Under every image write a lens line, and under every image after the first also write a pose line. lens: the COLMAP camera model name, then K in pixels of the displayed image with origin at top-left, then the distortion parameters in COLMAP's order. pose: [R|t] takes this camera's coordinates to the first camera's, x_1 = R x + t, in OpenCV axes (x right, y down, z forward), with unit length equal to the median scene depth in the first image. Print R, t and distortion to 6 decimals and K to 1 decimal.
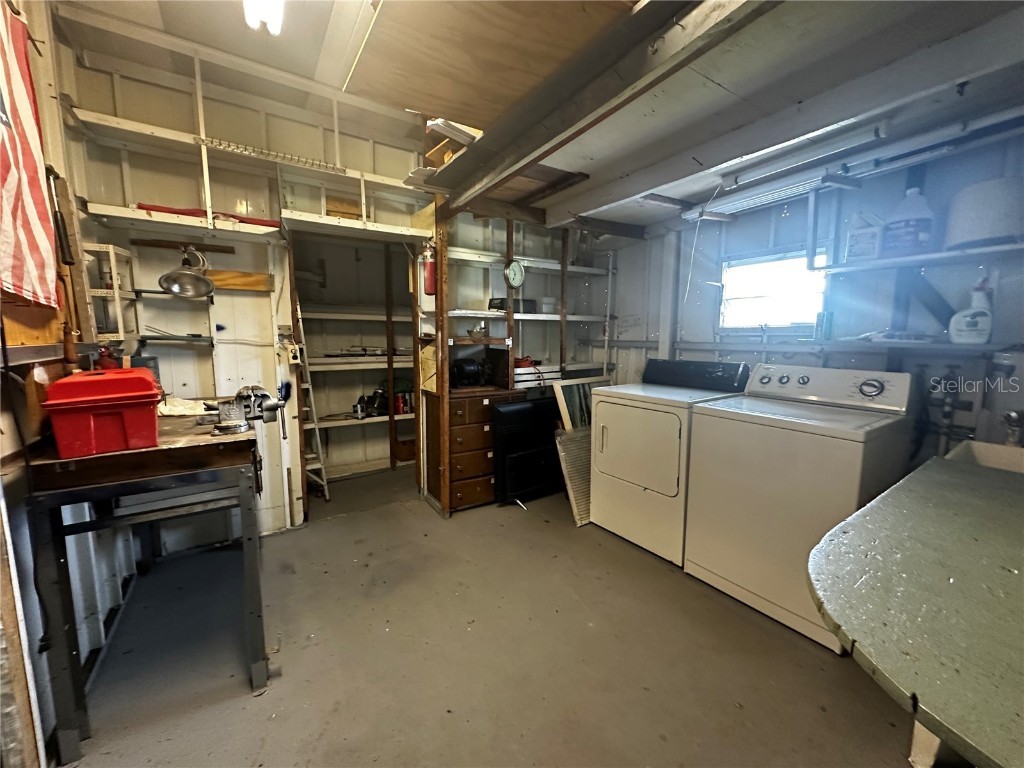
lens RADIAL K [[405.7, 0, 512.6], [0, 405.7, 384.5], [0, 0, 1]] dist [-0.003713, 0.000939]
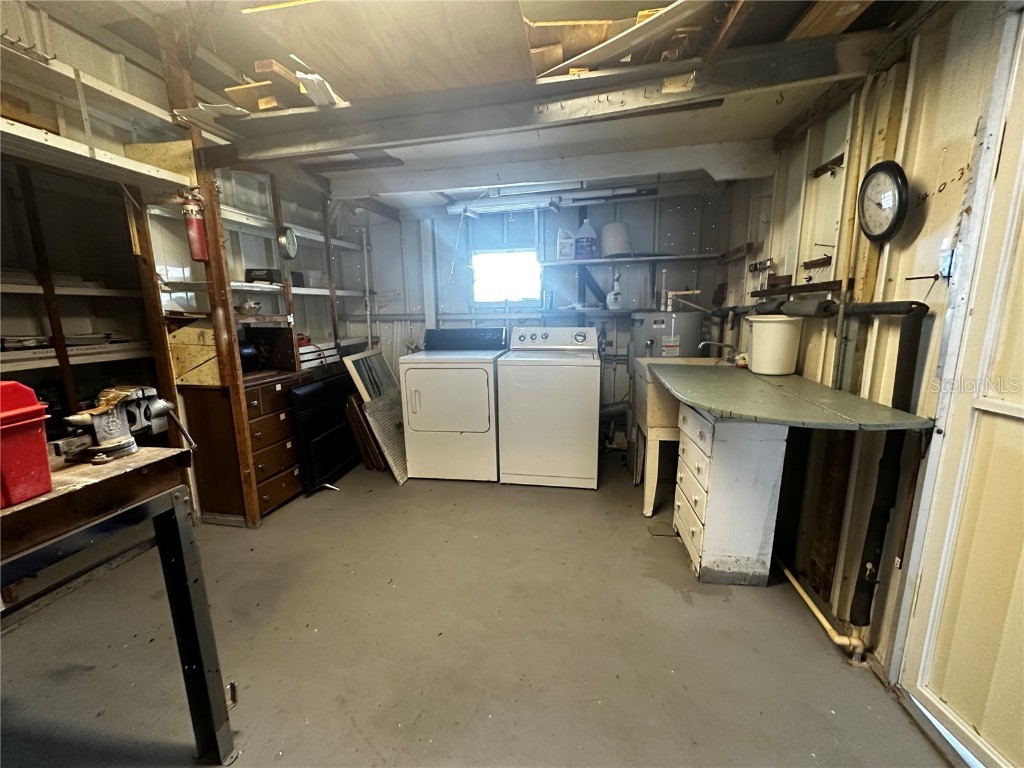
lens RADIAL K [[405.7, 0, 508.1], [0, 405.7, 384.0], [0, 0, 1]] dist [-0.003713, 0.000939]
pose [[0.695545, -0.146281, 0.703434, -0.341793], [0.105685, 0.989235, 0.101214, -0.001040], [-0.710667, 0.003944, 0.703517, 0.017812]]
